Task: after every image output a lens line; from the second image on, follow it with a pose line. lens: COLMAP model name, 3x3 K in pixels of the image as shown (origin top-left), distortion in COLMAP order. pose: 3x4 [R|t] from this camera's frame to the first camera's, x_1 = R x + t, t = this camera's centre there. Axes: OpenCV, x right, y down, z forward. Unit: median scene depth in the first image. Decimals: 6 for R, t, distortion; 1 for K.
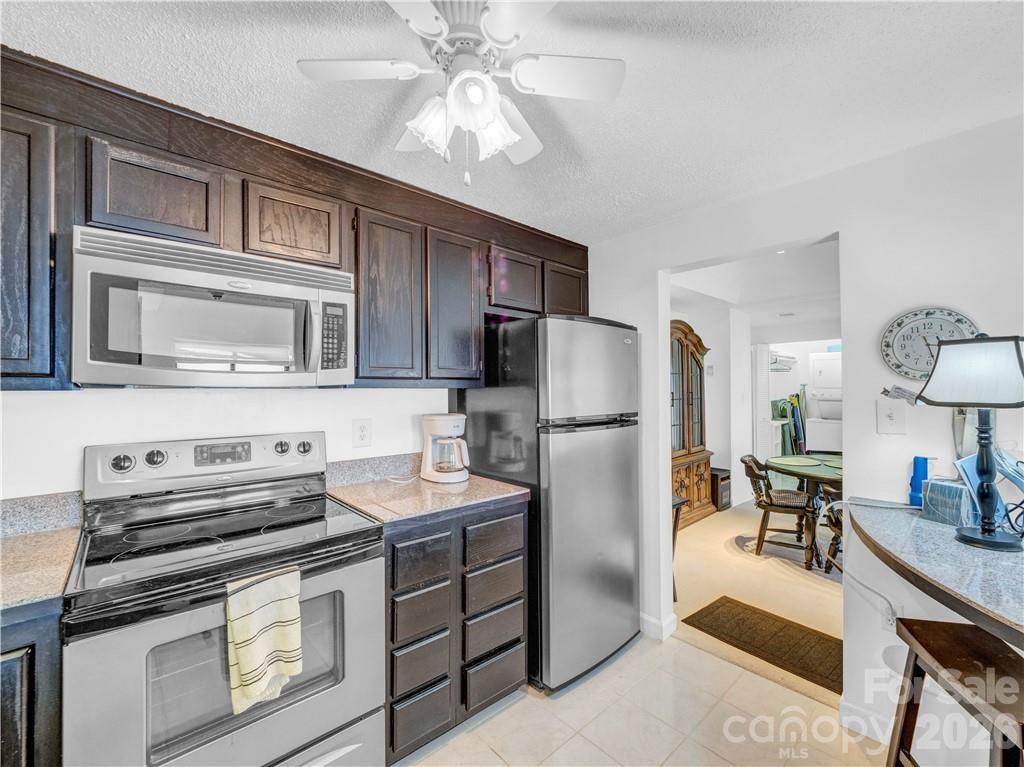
lens RADIAL K [[429.0, 0, 510.3], [0, 429.0, 382.7], [0, 0, 1]] dist [-0.008302, 0.000811]
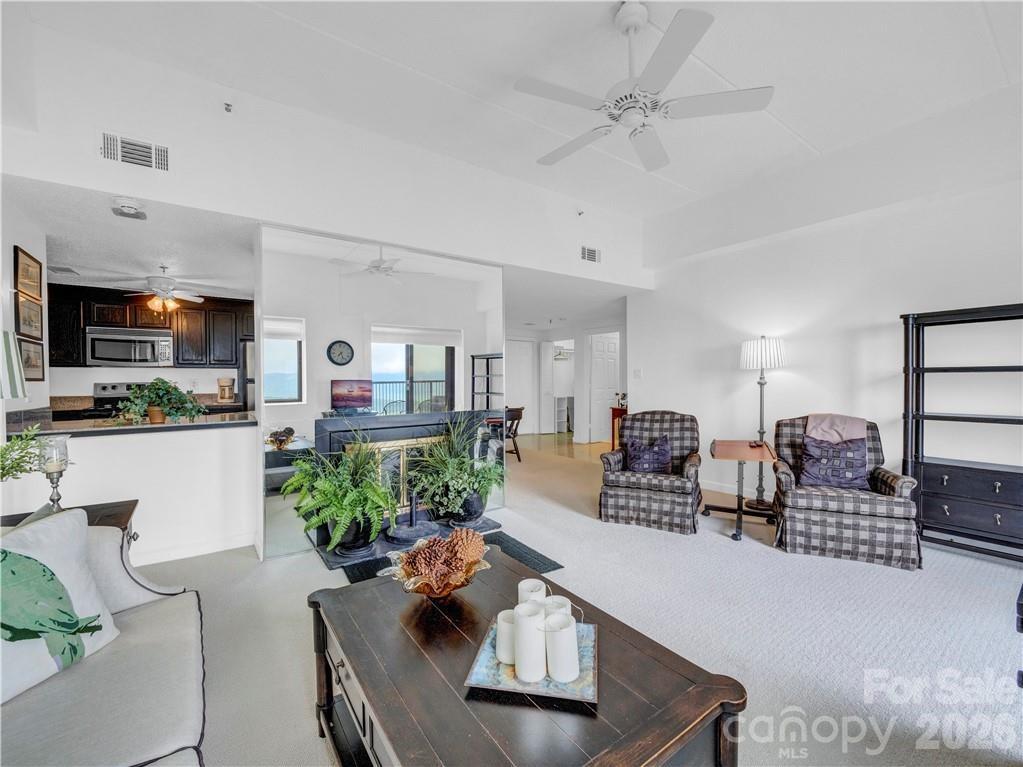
lens RADIAL K [[428.5, 0, 513.7], [0, 428.5, 382.1], [0, 0, 1]] dist [-0.008302, 0.000811]
pose [[0.994308, 0.005219, -0.106418, 2.831424], [-0.002074, 0.999558, 0.029645, 0.026984], [0.106526, -0.029256, 0.993879, -2.137279]]
